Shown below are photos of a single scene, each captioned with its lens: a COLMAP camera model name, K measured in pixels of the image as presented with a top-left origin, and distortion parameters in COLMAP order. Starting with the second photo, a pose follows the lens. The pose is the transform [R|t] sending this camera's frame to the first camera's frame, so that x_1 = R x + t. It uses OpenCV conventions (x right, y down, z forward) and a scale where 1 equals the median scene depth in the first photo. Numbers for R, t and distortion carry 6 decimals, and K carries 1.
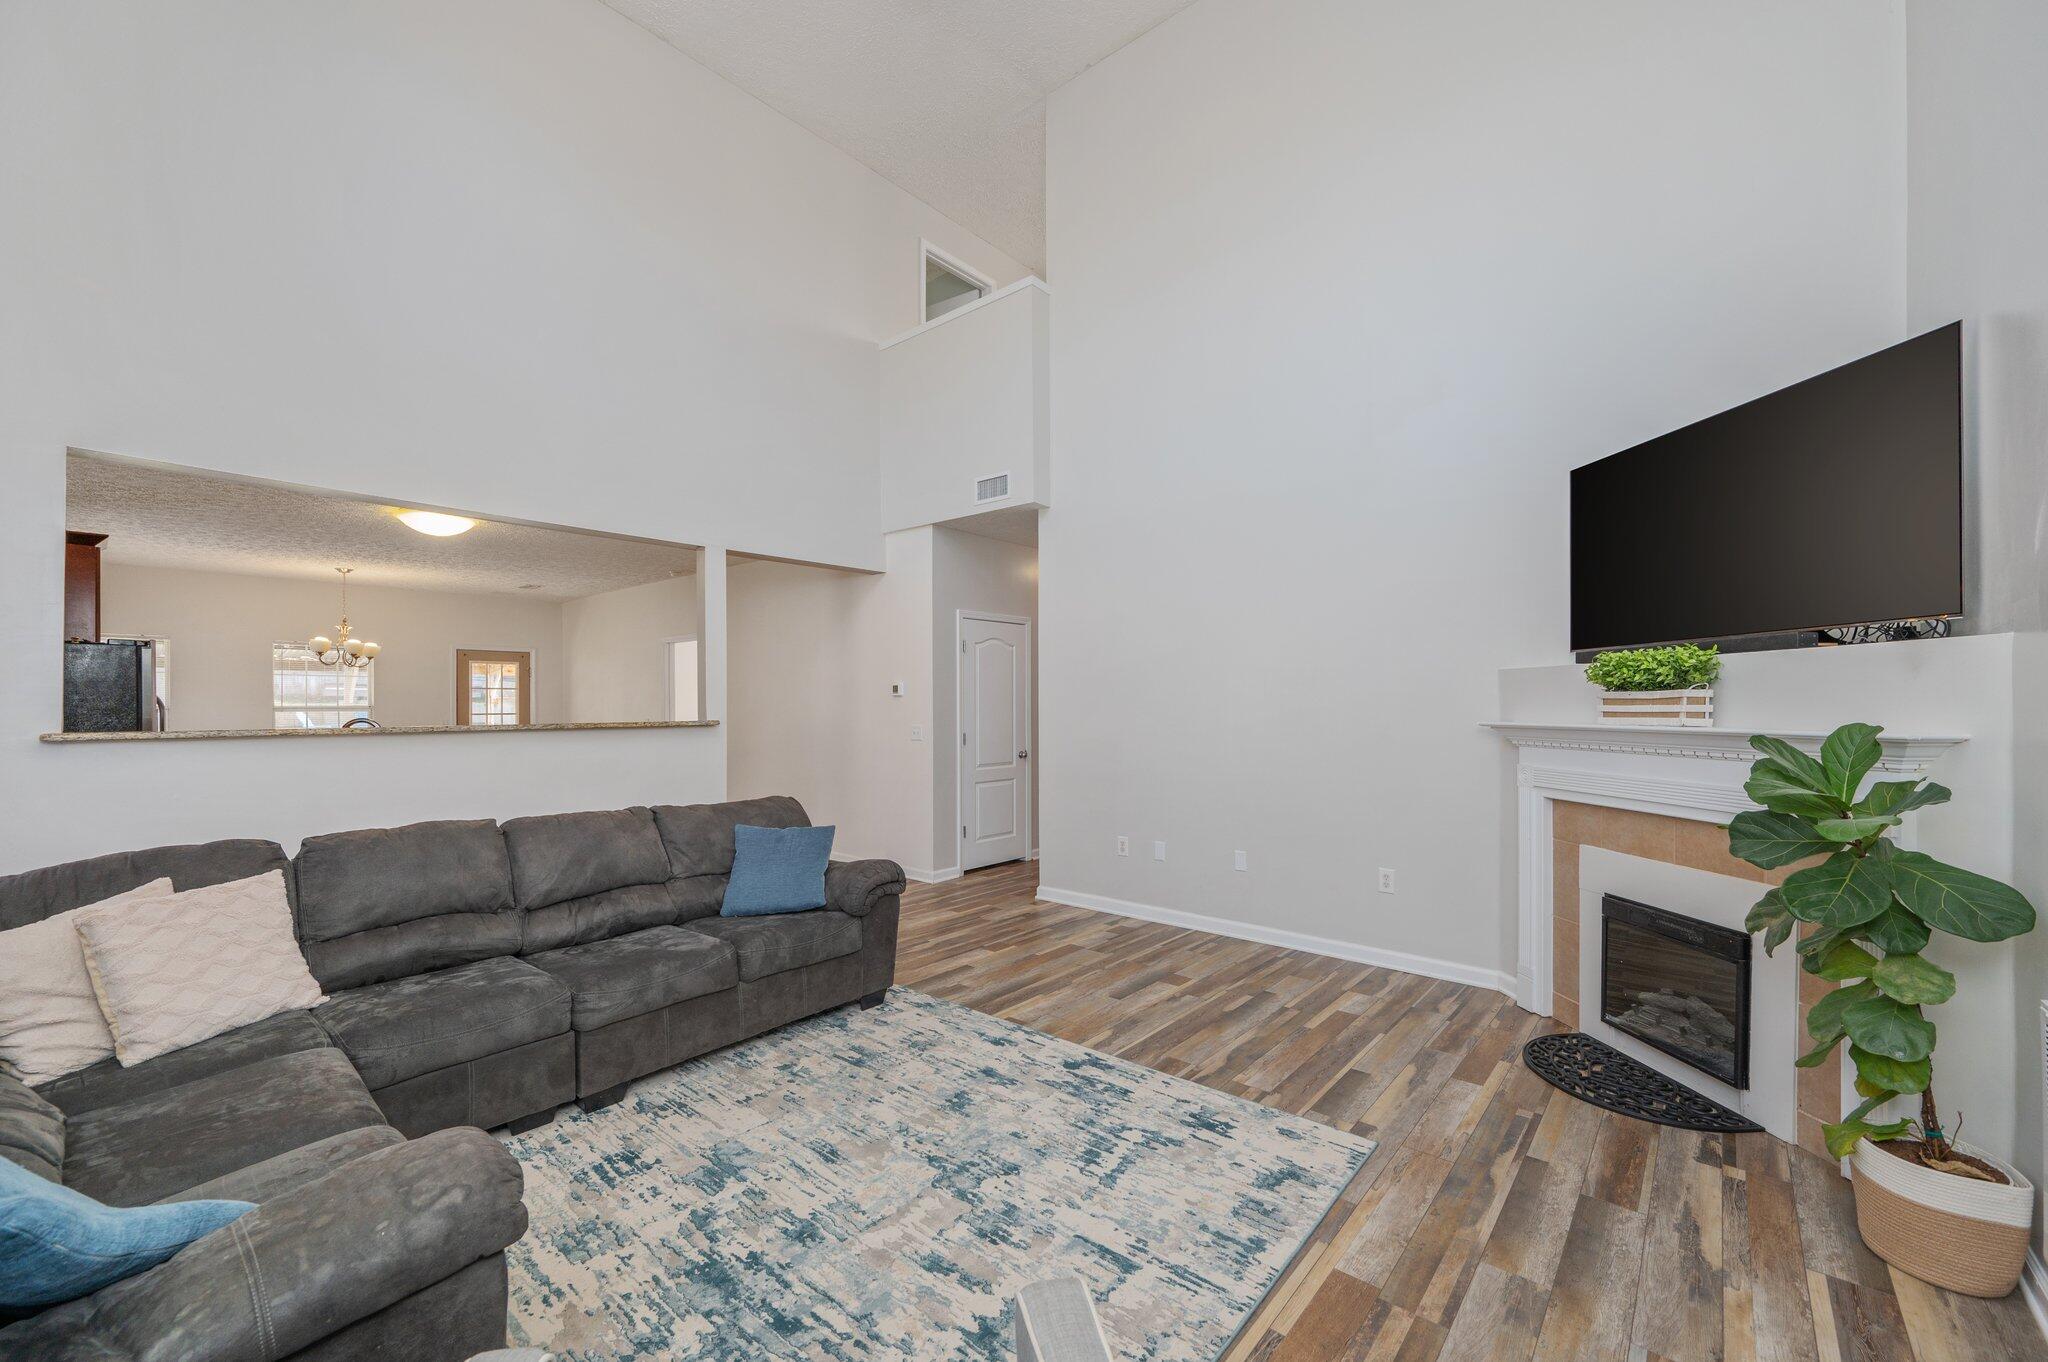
lens RADIAL K [[811.4, 0, 1018.6], [0, 811.4, 694.0], [0, 0, 1]] dist [-0.001390, -0.000170]
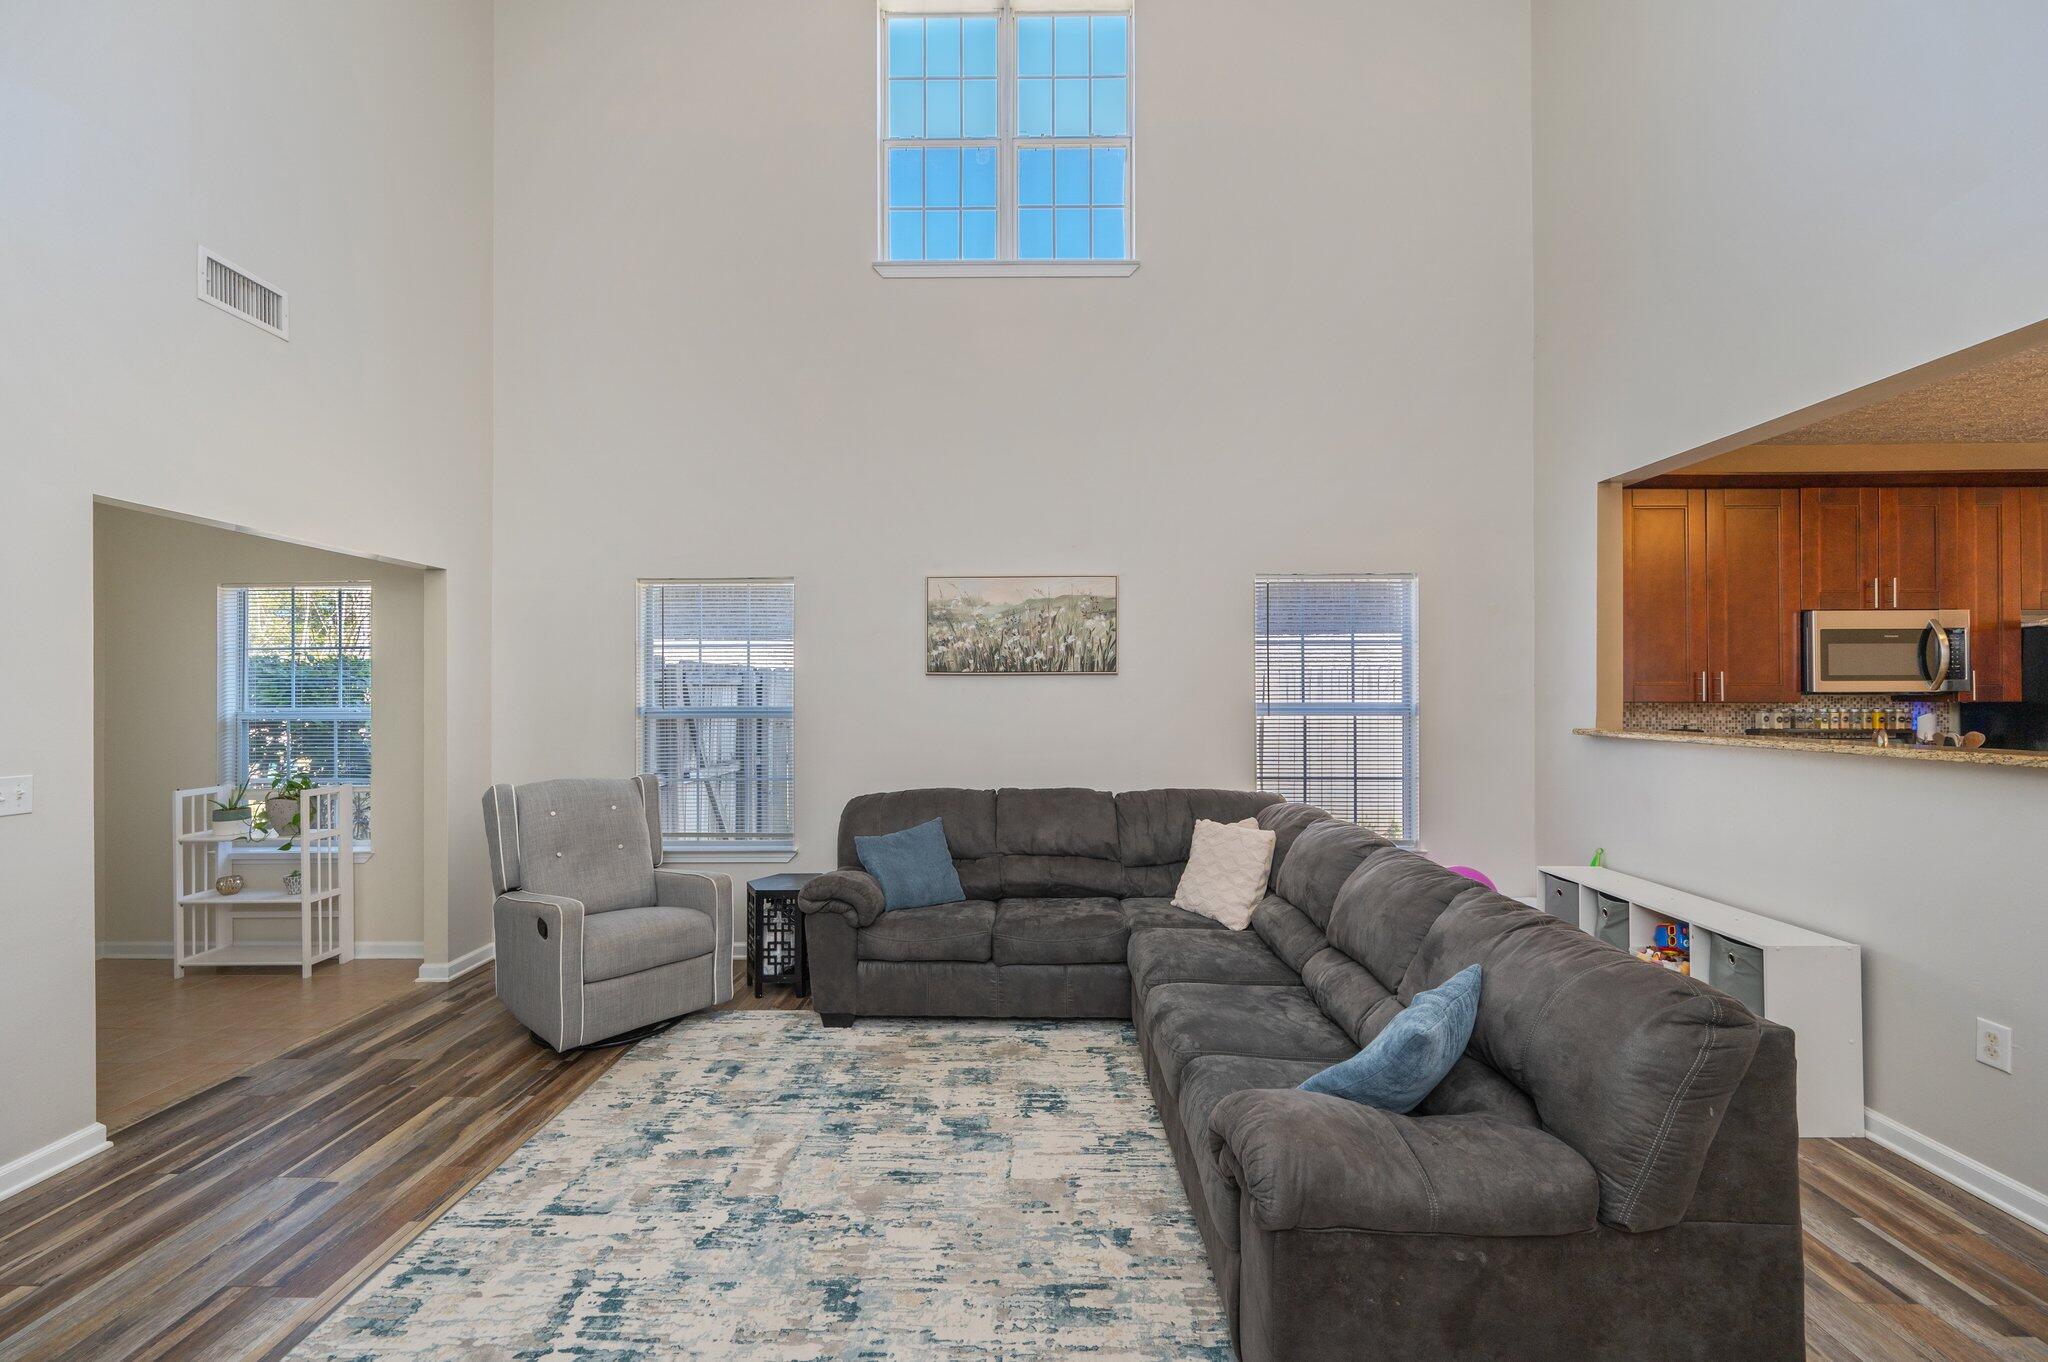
lens RADIAL K [[811.4, 0, 1018.6], [0, 811.4, 694.0], [0, 0, 1]] dist [-0.001390, -0.000170]
pose [[-0.772724, 0.007051, -0.634703, 0.270797], [0.016174, 0.999832, -0.008584, -0.006393], [0.634536, -0.016899, -0.772708, 1.803924]]
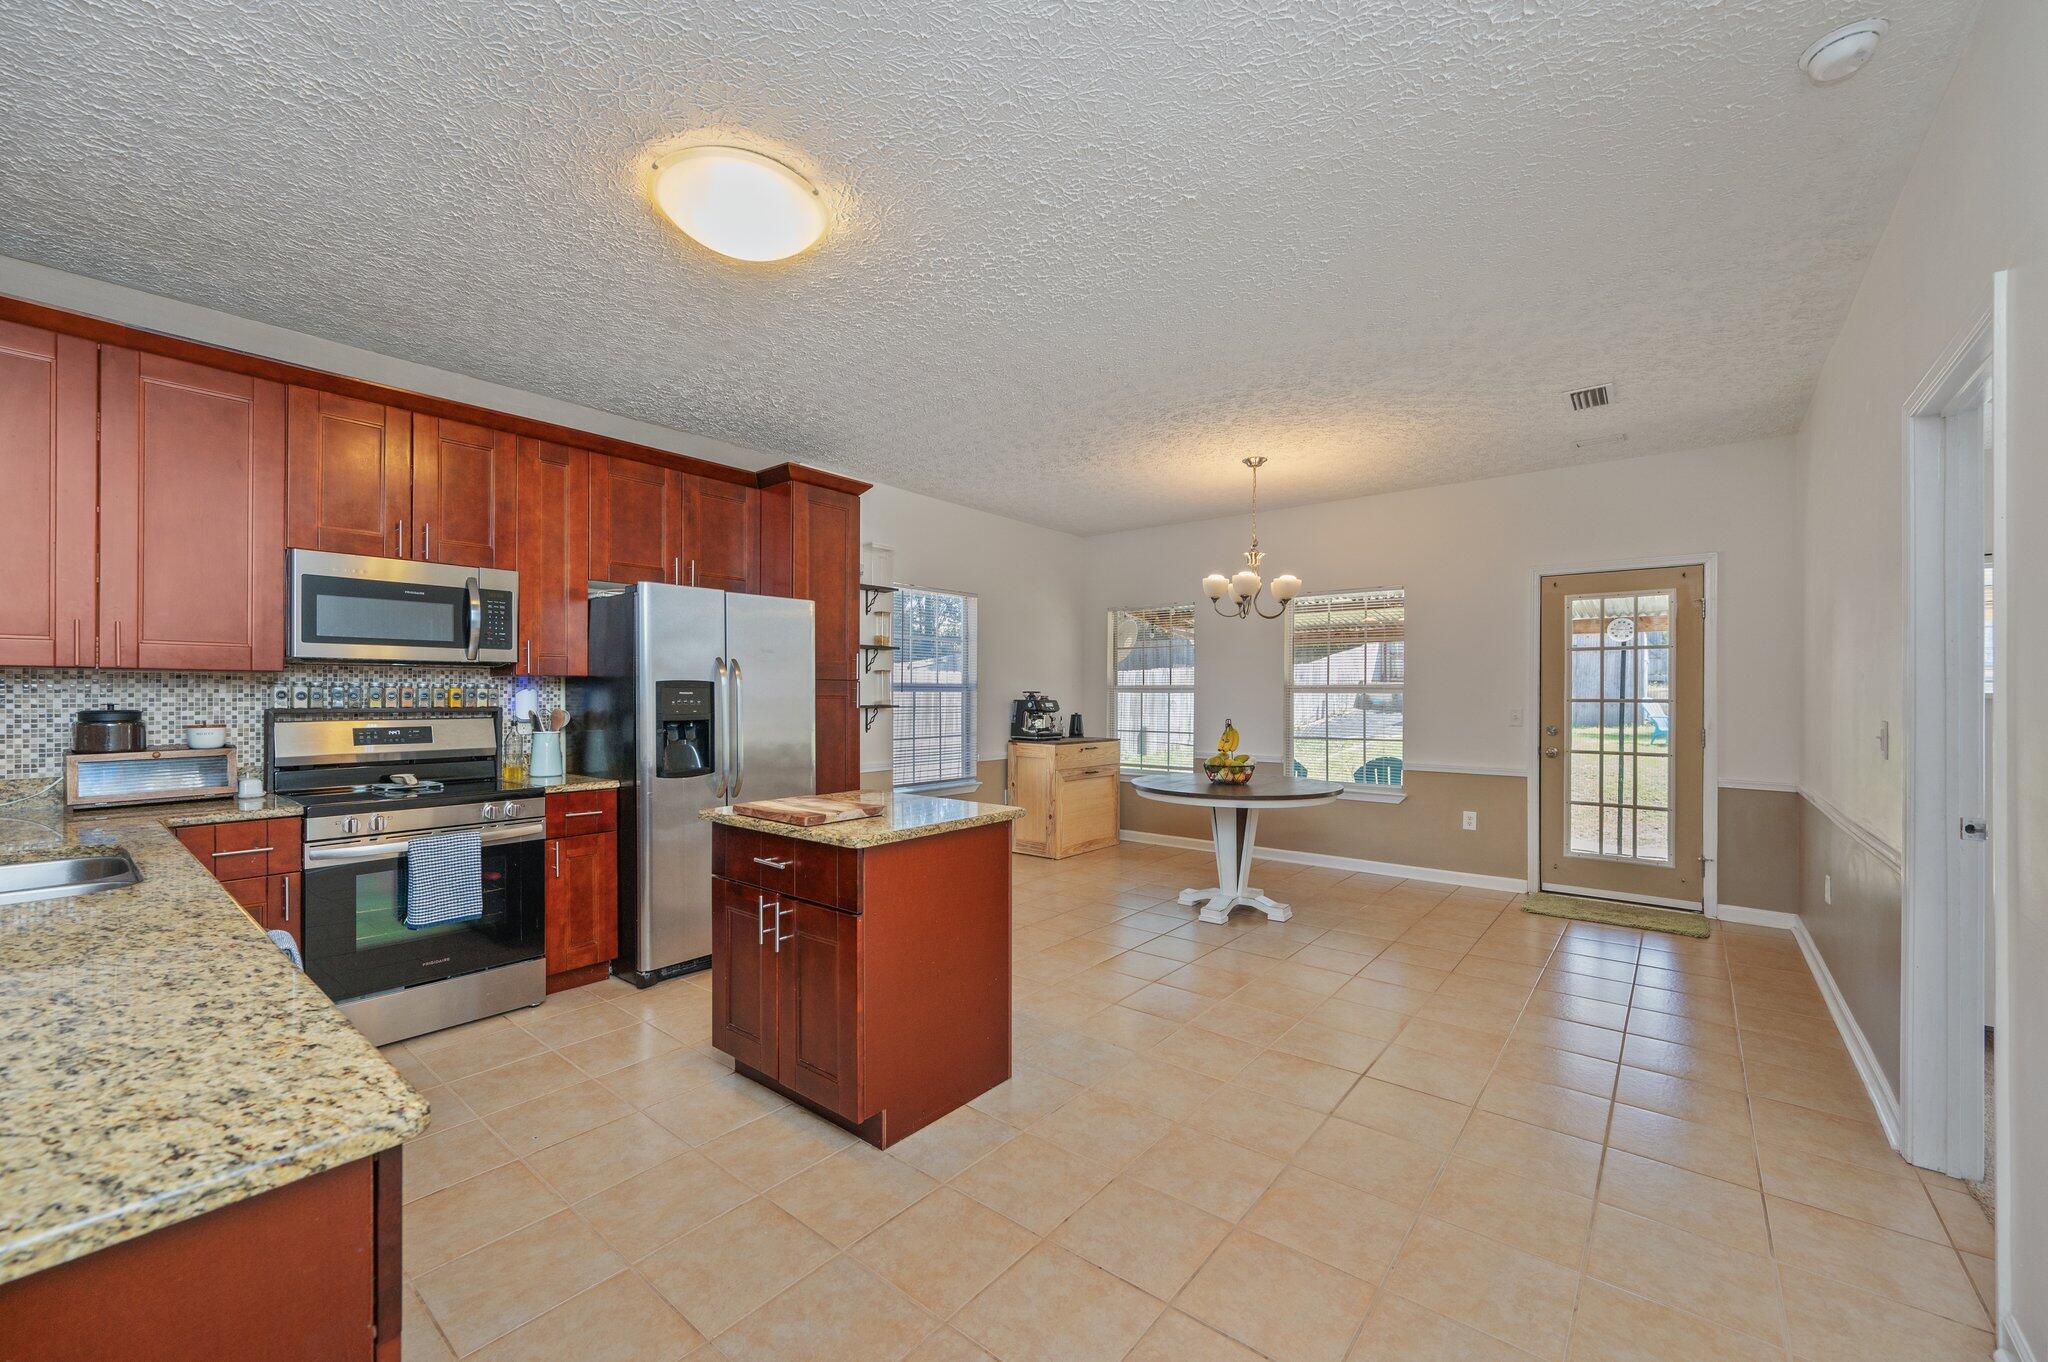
lens RADIAL K [[794.3, 0, 1037.8], [0, 794.3, 694.1], [0, 0, 1]] dist [0.001128, -0.000114]
pose [[0.026813, 0.004152, -0.999632, -0.726812], [0.014180, 0.999889, 0.004534, 0.065018], [0.999540, -0.014296, 0.026752, 2.616506]]
